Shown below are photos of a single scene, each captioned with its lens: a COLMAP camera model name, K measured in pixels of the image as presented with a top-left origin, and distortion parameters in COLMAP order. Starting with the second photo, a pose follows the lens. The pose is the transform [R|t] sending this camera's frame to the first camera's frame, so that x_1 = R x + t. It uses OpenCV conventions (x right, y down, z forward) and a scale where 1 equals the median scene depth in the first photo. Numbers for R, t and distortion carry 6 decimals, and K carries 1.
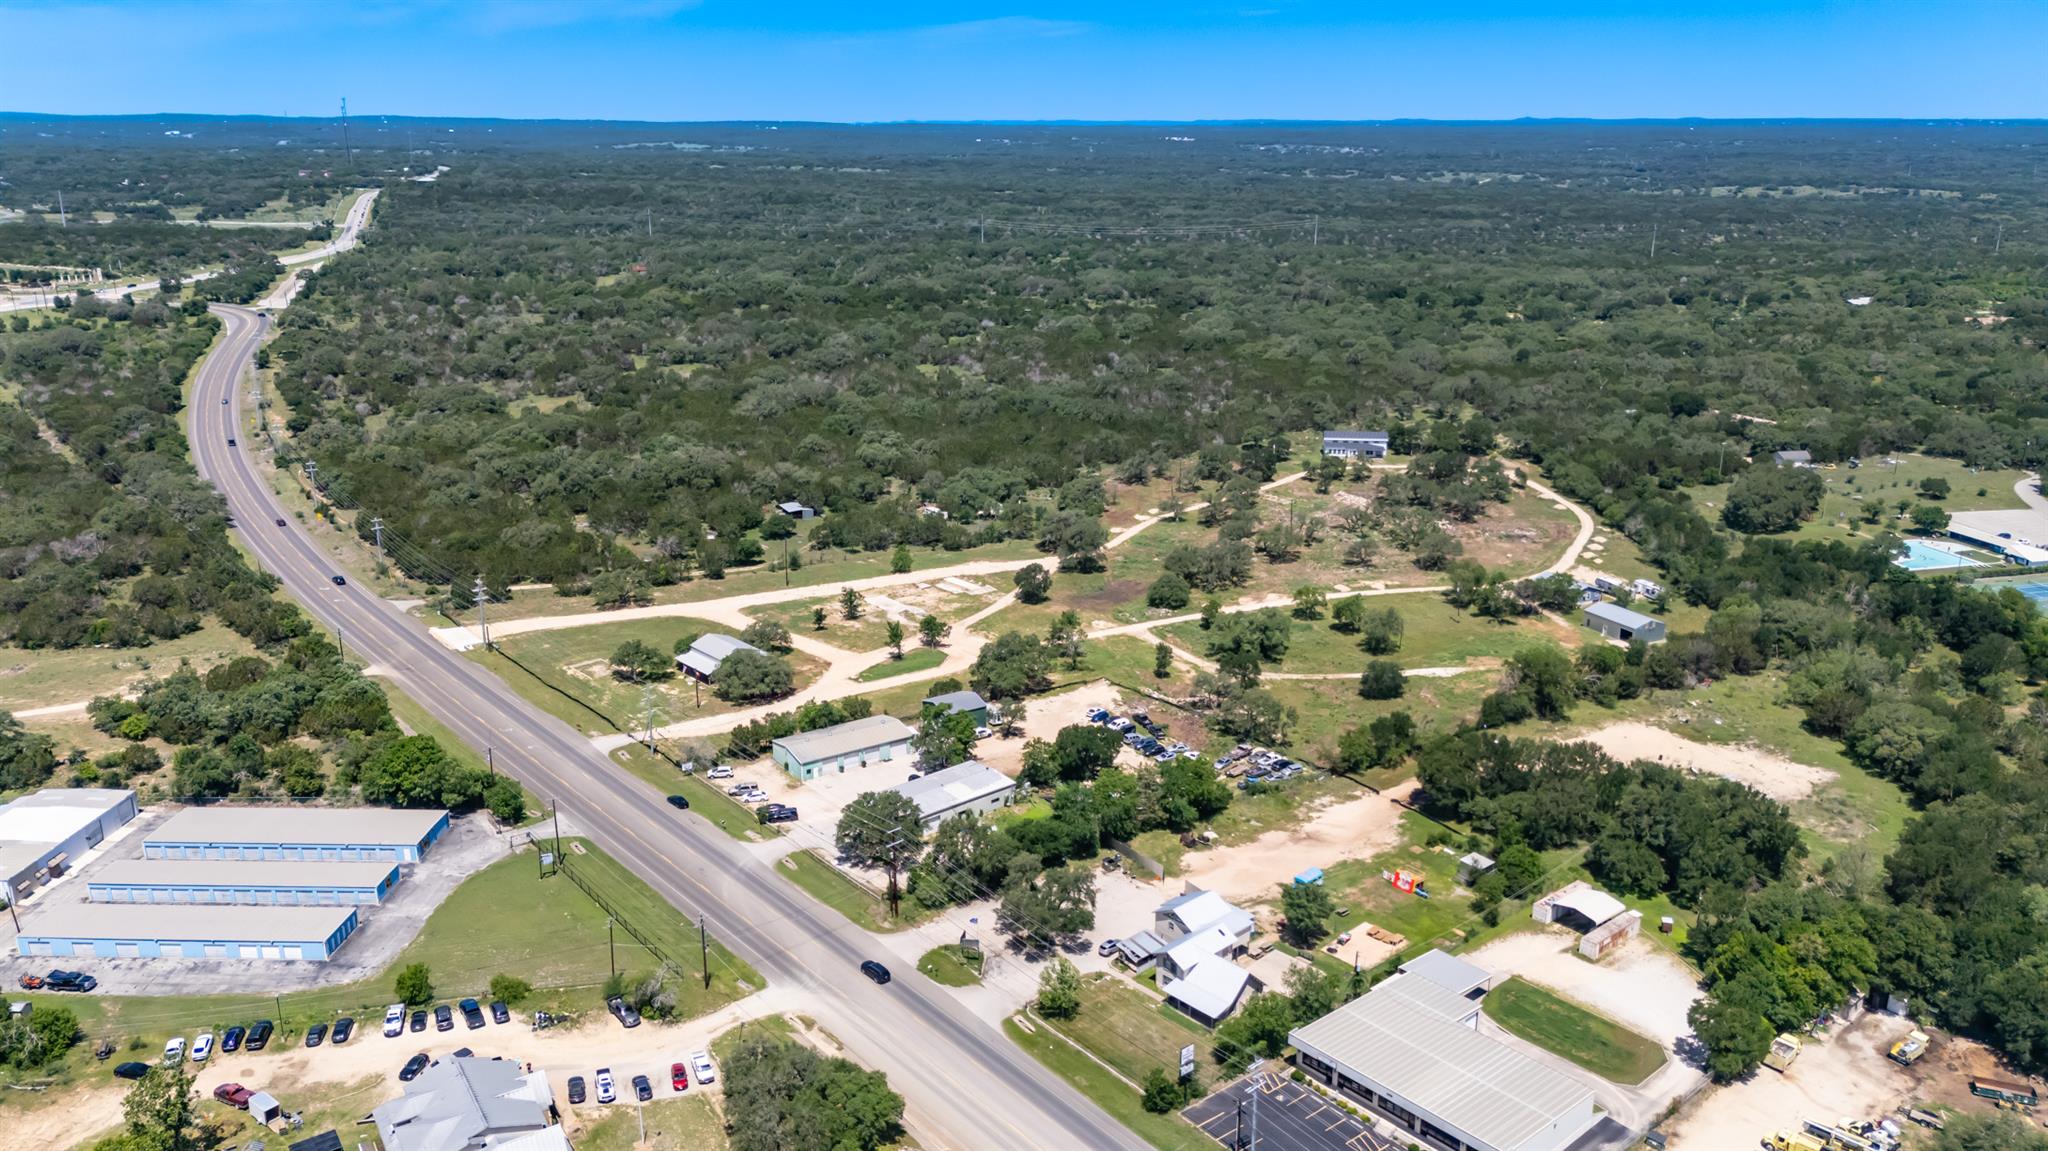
lens RADIAL K [[1511.3, 0, 1014.8], [0, 1511.3, 579.3], [0, 0, 1]] dist [0.053311, -0.022363]
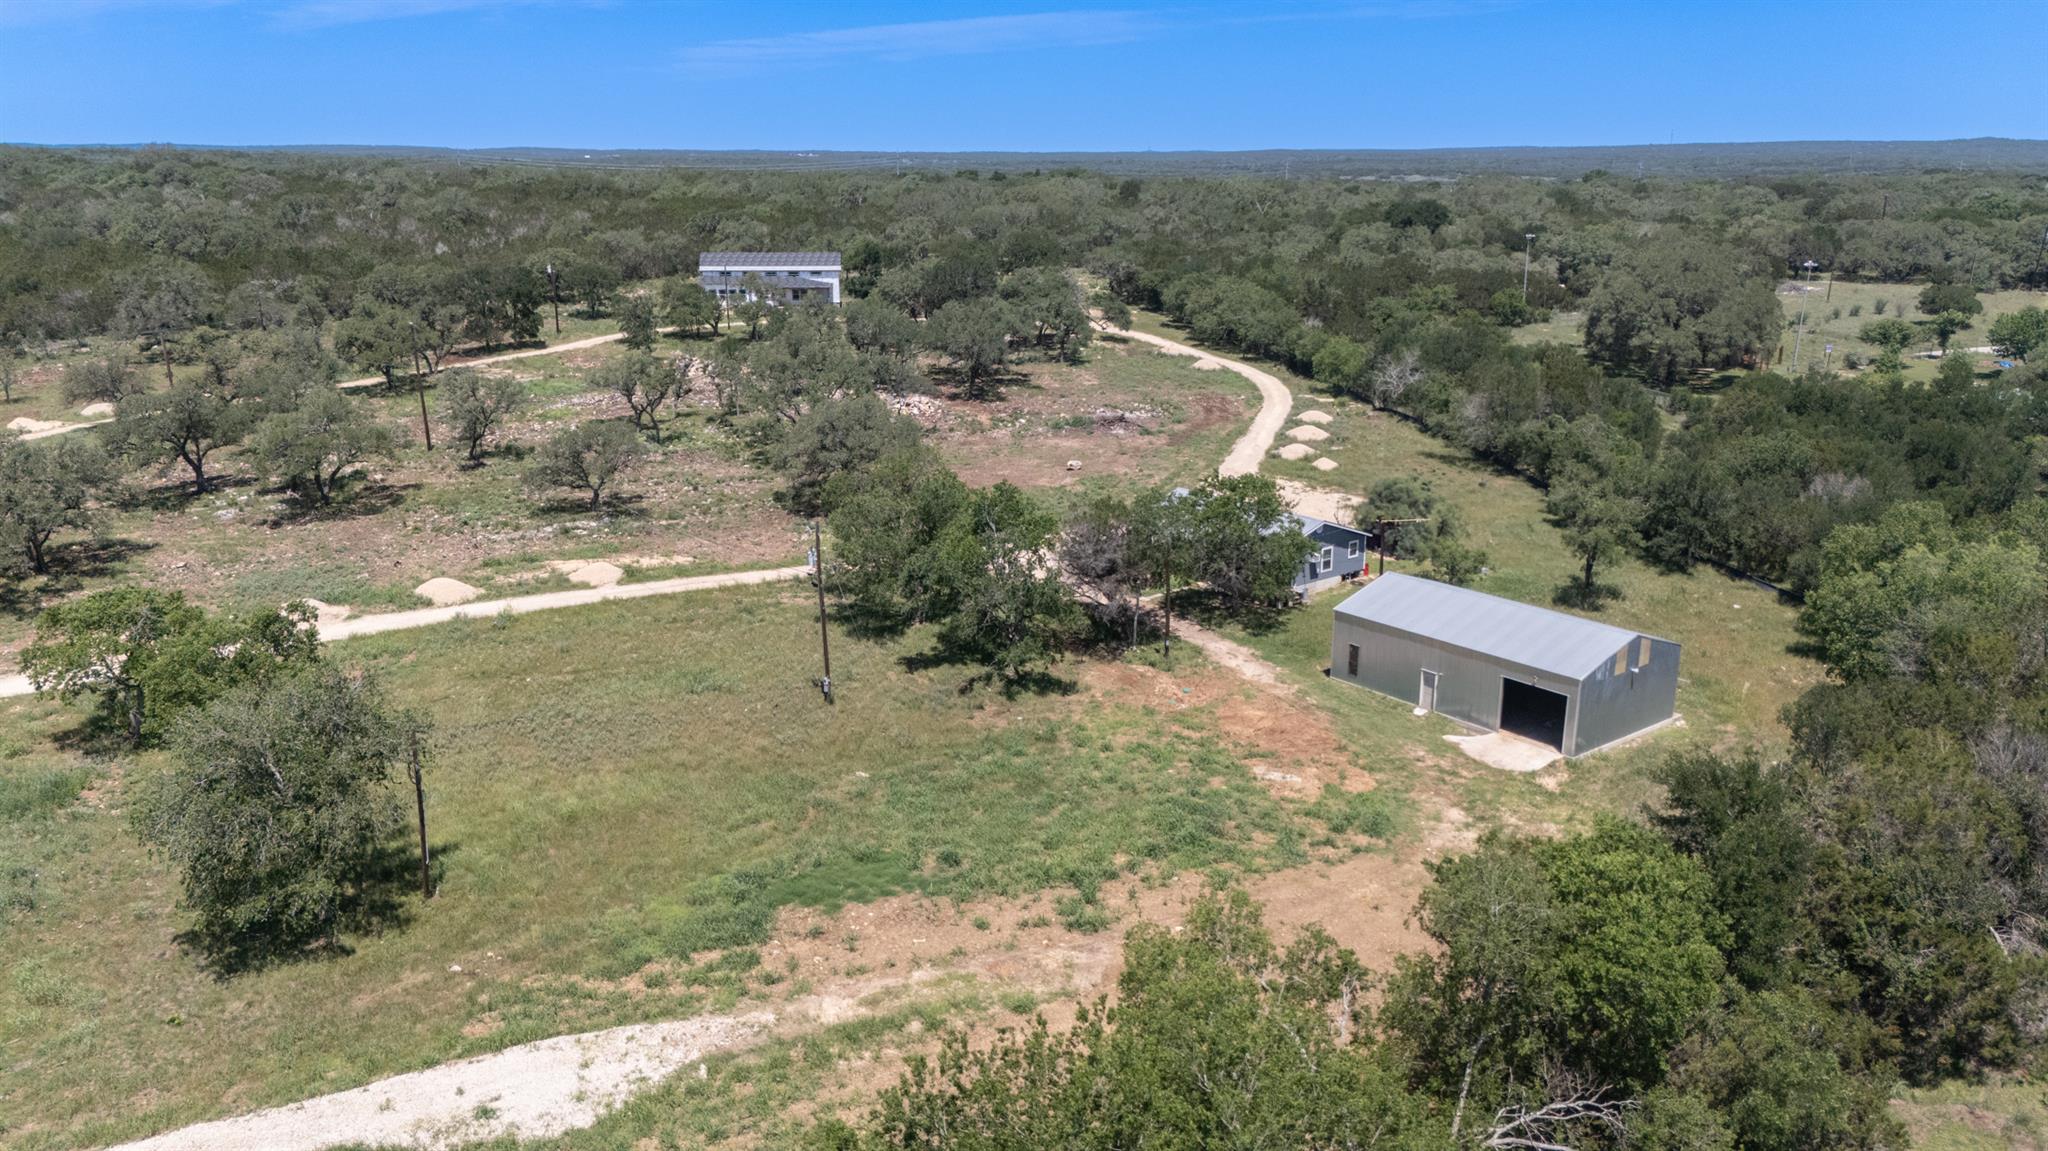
lens RADIAL K [[1511.3, 0, 1018.6], [0, 1511.3, 581.8], [0, 0, 1]] dist [0.053311, -0.022363]
pose [[0.974148, -0.062670, 0.217046, 0.233480], [0.066994, 0.997674, -0.012613, 0.013052], [-0.215750, 0.026827, 0.976080, 0.661454]]
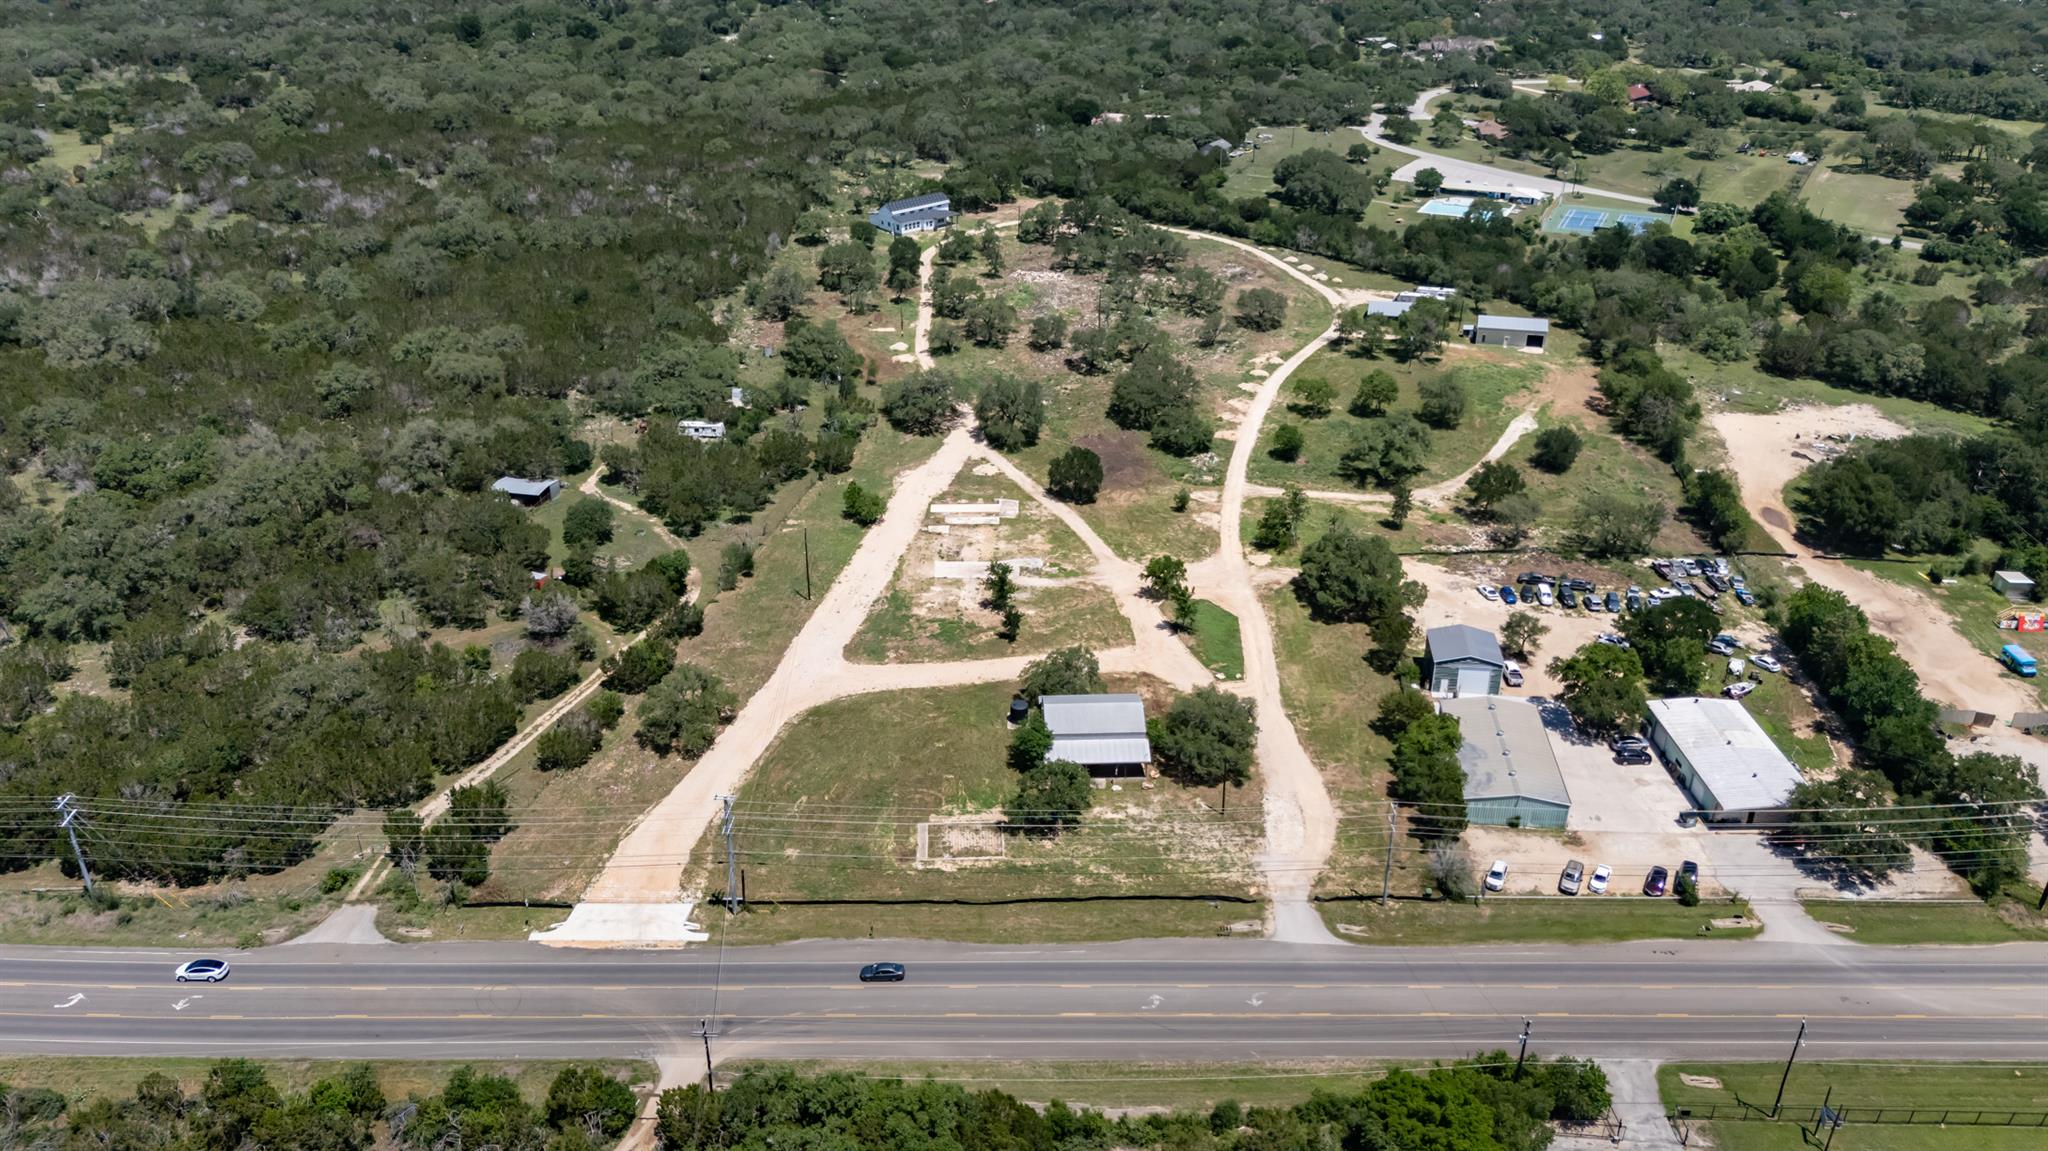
lens RADIAL K [[1511.3, 0, 1023.2], [0, 1511.3, 580.9], [0, 0, 1]] dist [0.053311, -0.022363]
pose [[0.637589, -0.354538, 0.683947, -0.472256], [0.226788, 0.934847, 0.273182, -0.139845], [-0.736239, -0.019066, 0.676453, 0.462262]]
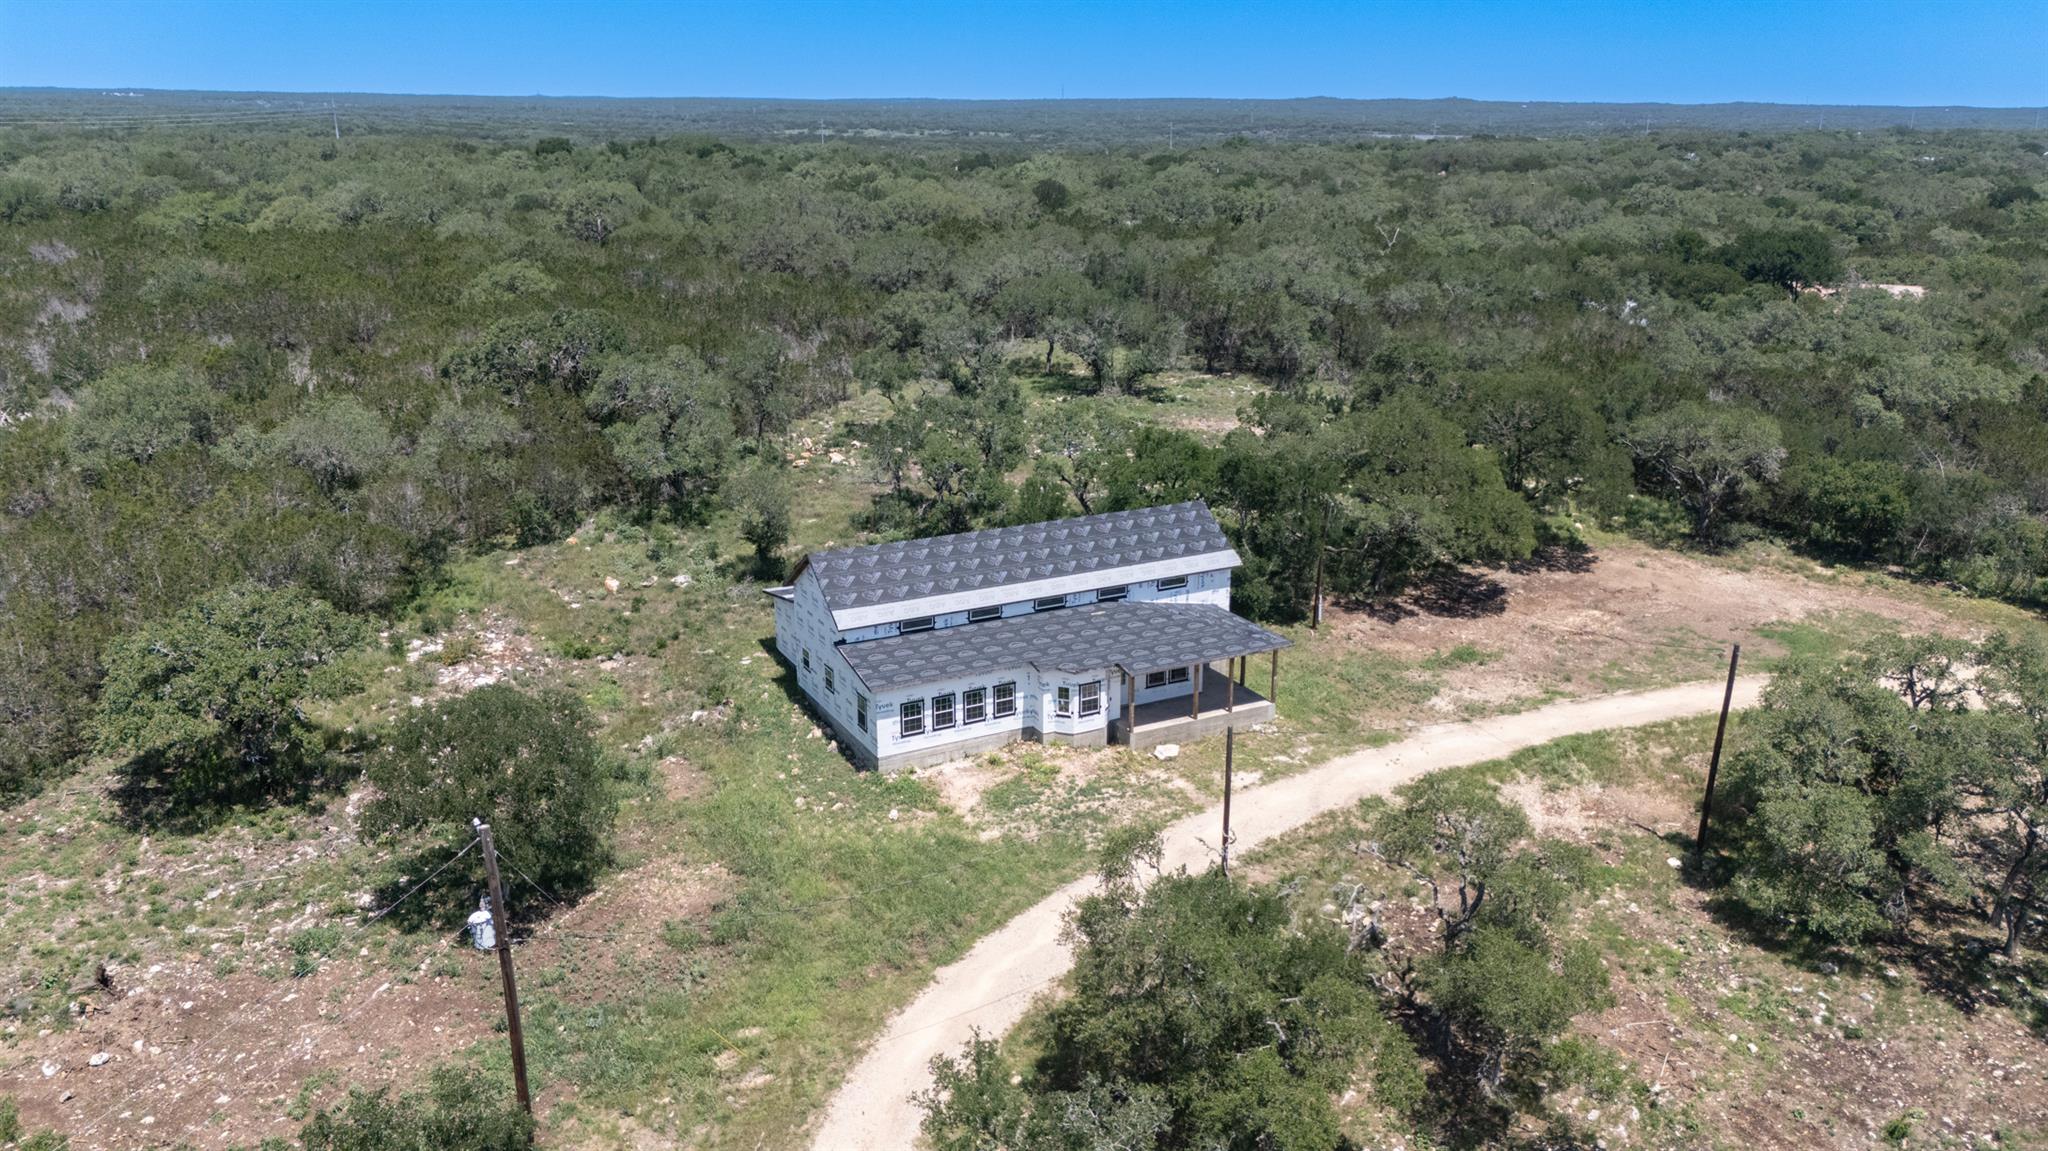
lens RADIAL K [[1511.3, 0, 1027.4], [0, 1511.3, 589.6], [0, 0, 1]] dist [0.053311, -0.022363]
pose [[0.819633, -0.168650, 0.547502, 0.180024], [0.159137, 0.985100, 0.065212, -0.122875], [-0.550343, 0.033678, 0.834259, 1.072991]]
